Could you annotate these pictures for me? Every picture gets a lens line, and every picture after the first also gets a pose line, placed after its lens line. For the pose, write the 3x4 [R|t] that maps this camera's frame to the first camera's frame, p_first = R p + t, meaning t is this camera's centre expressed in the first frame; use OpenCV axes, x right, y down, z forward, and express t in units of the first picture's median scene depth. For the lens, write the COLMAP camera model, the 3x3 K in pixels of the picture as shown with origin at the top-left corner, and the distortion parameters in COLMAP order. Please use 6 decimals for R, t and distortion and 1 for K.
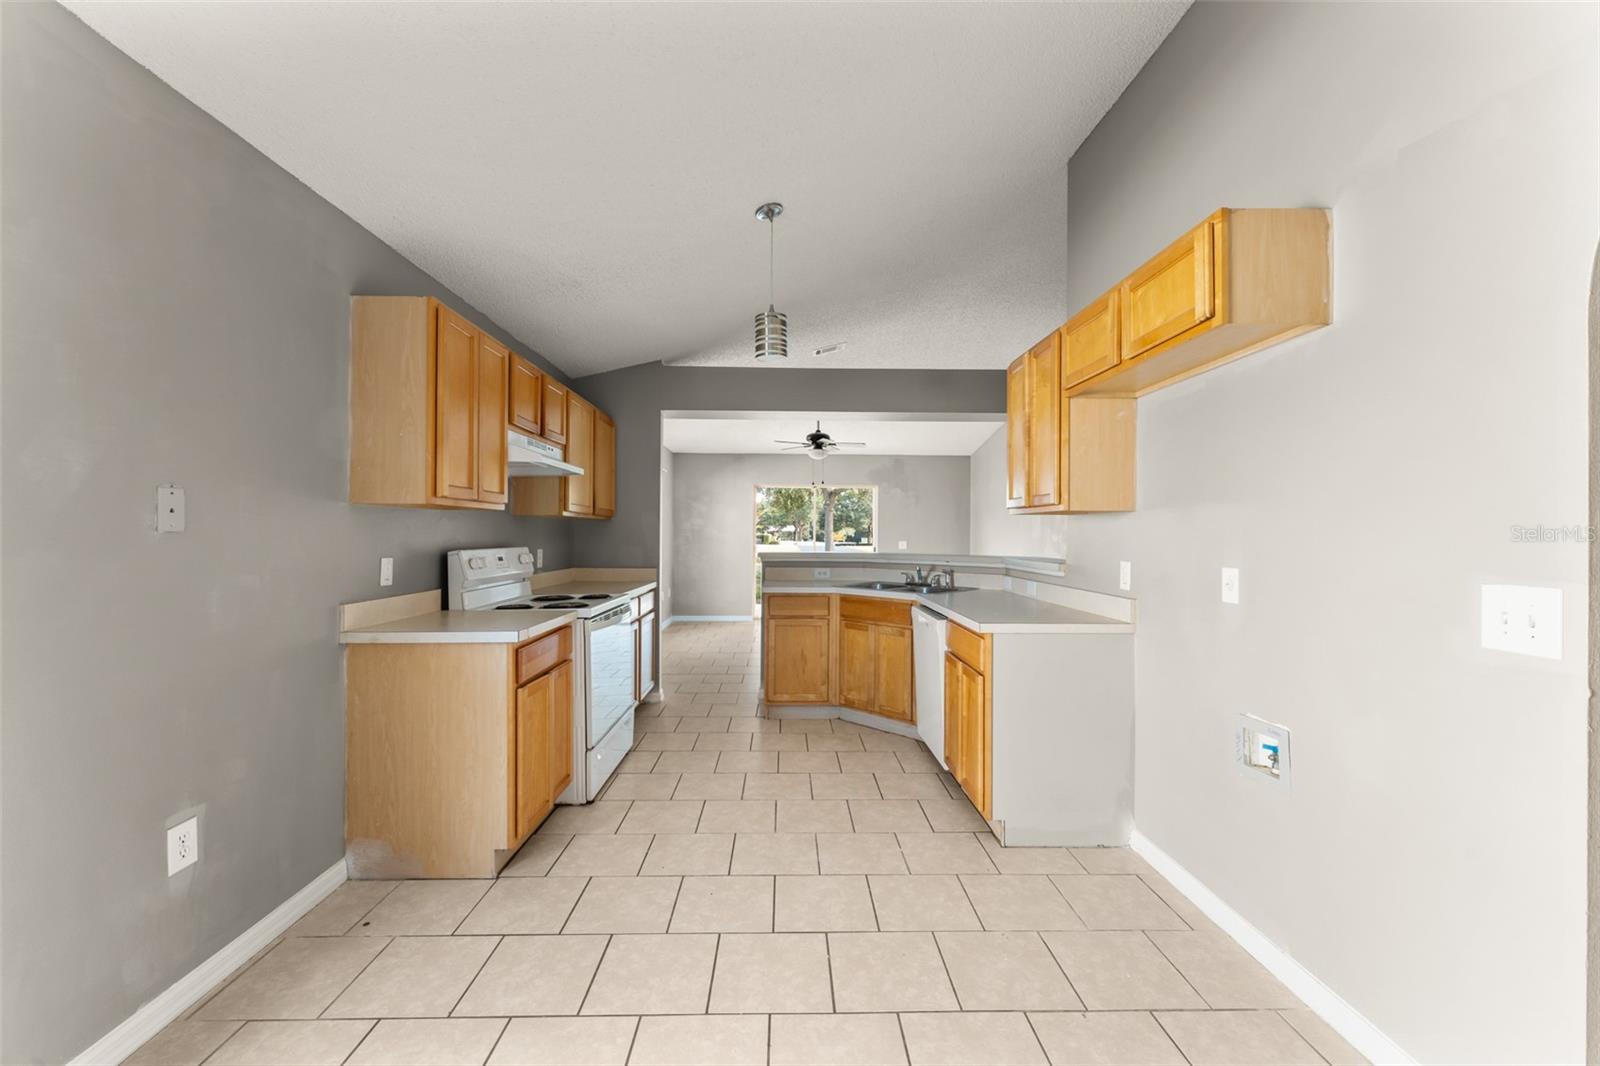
lens RADIAL K [[636.5, 0, 793.5], [0, 636.5, 531.5], [0, 0, 1]] dist [-0.000700, 0.000066]
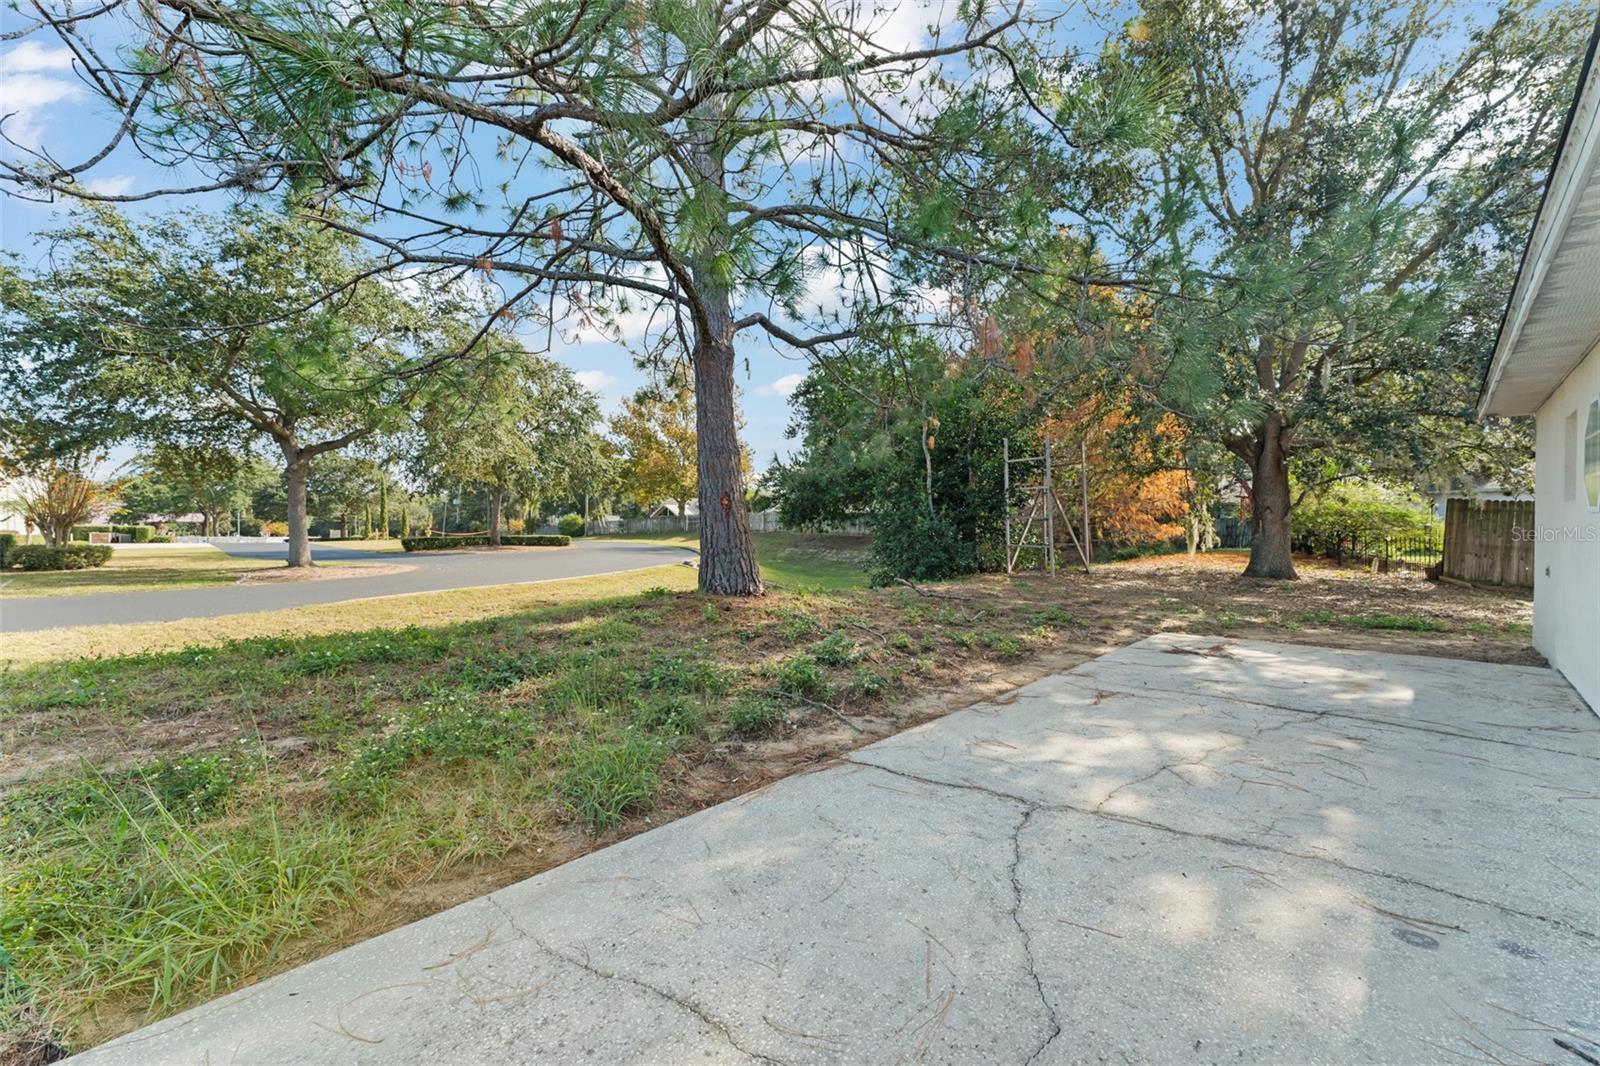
lens RADIAL K [[620.4, 0, 774.6], [0, 620.4, 527.9], [0, 0, 1]] dist [0.000088, 0.000234]
pose [[0.732654, -0.010010, 0.680527, -0.078666], [0.004652, 0.999942, 0.009700, 0.082325], [-0.680585, -0.003941, 0.732658, 3.636883]]
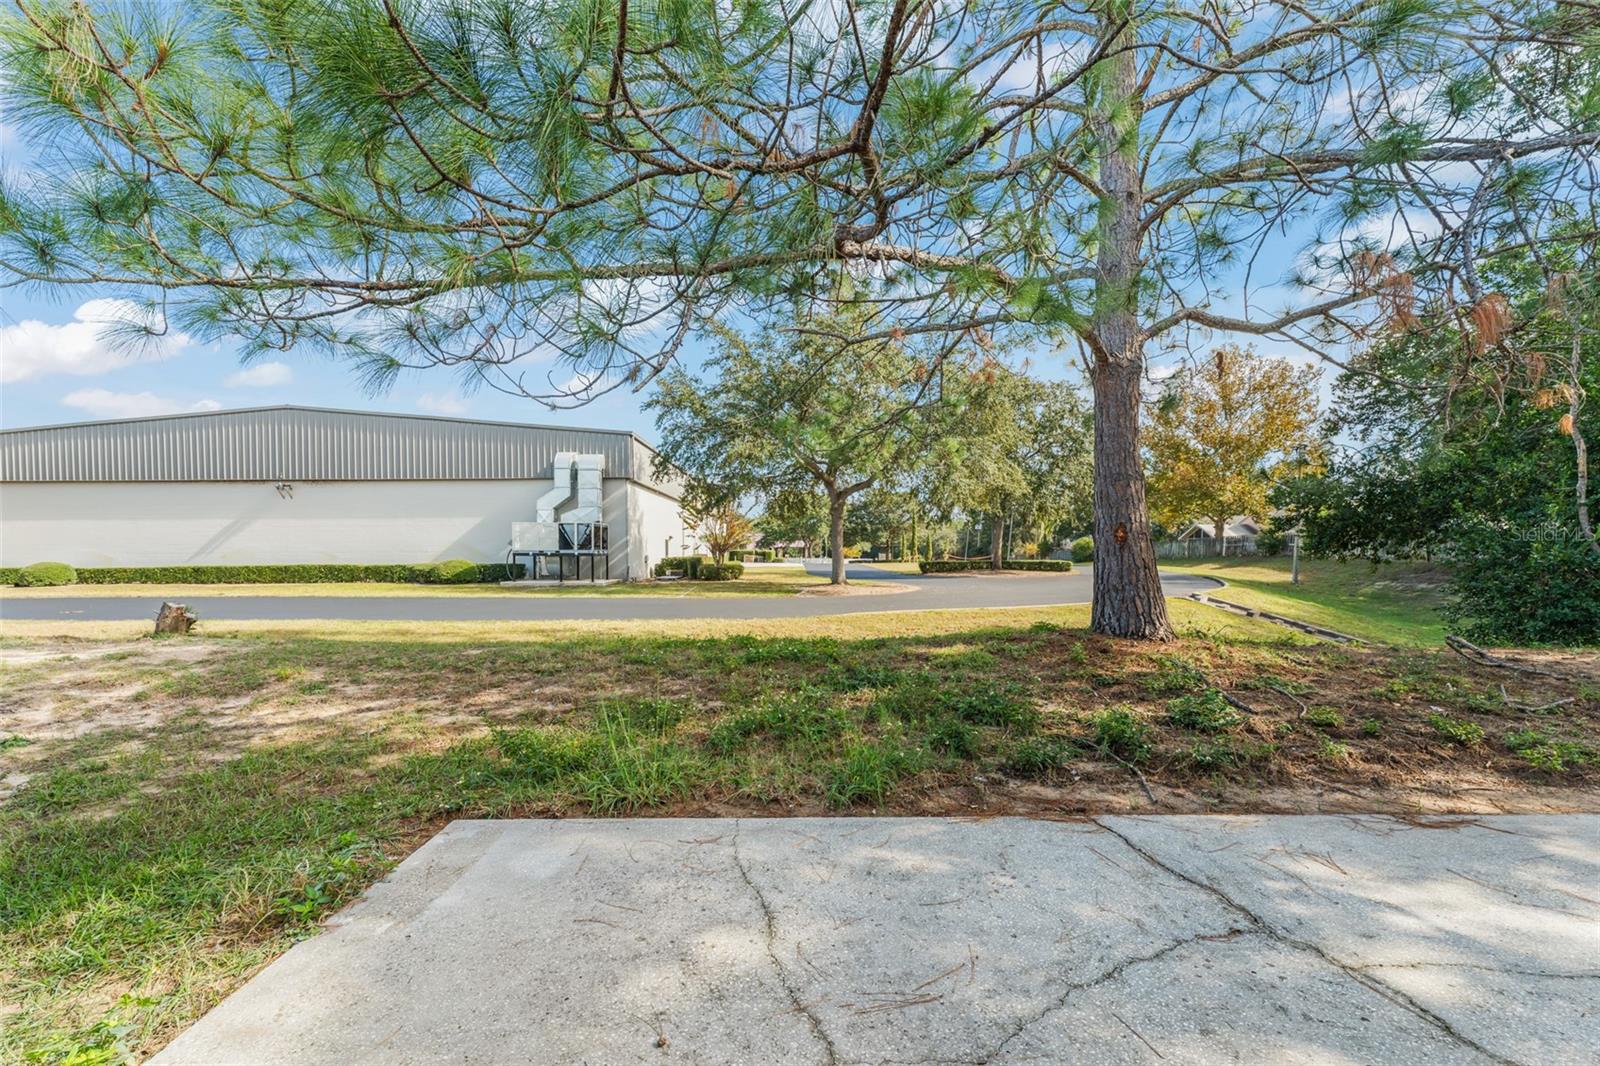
lens RADIAL K [[635.8, 0, 803.9], [0, 635.8, 570.7], [0, 0, 1]] dist [0.001144, 0.000281]
pose [[0.999910, -0.010373, -0.008560, 0.292406], [0.010669, 0.999317, 0.035368, 0.045178], [0.008187, -0.035457, 0.999338, 3.299096]]
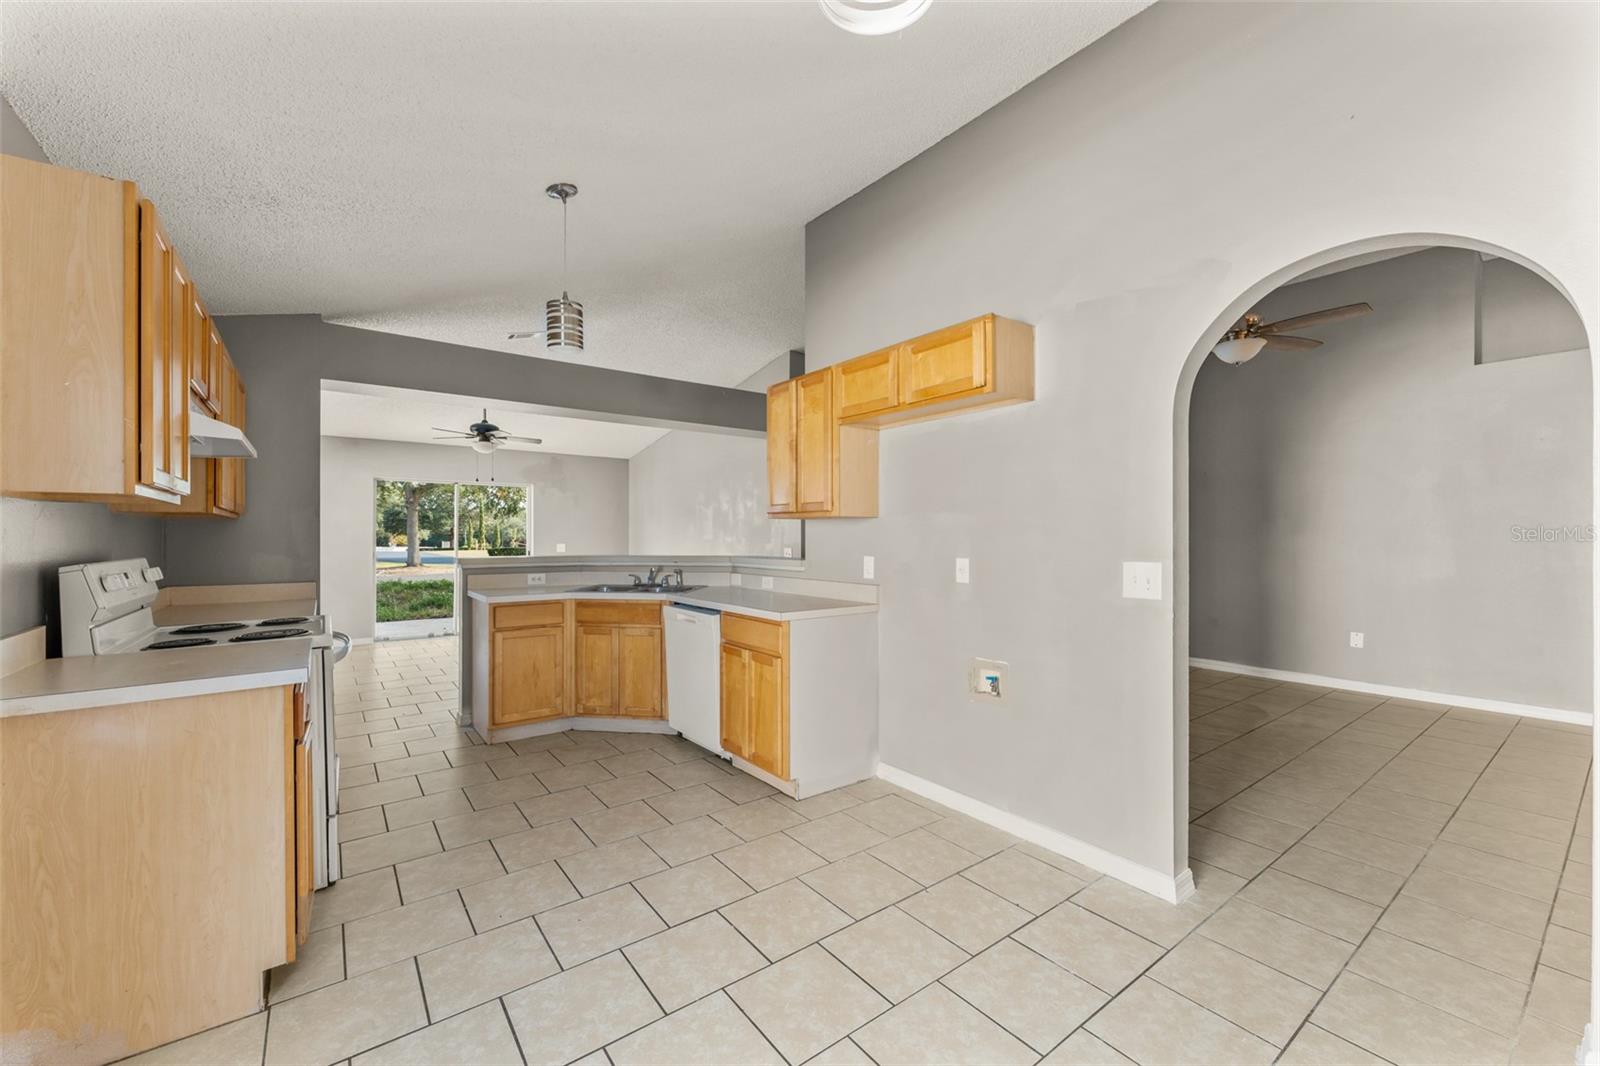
lens RADIAL K [[639.5, 0, 799.1], [0, 639.5, 536.0], [0, 0, 1]] dist [0.002910, 0.000310]
pose [[0.809787, -0.005332, 0.586700, -0.310435], [0.003009, 0.999983, 0.004935, -0.000551], [-0.586717, -0.002231, 0.809789, 0.034286]]
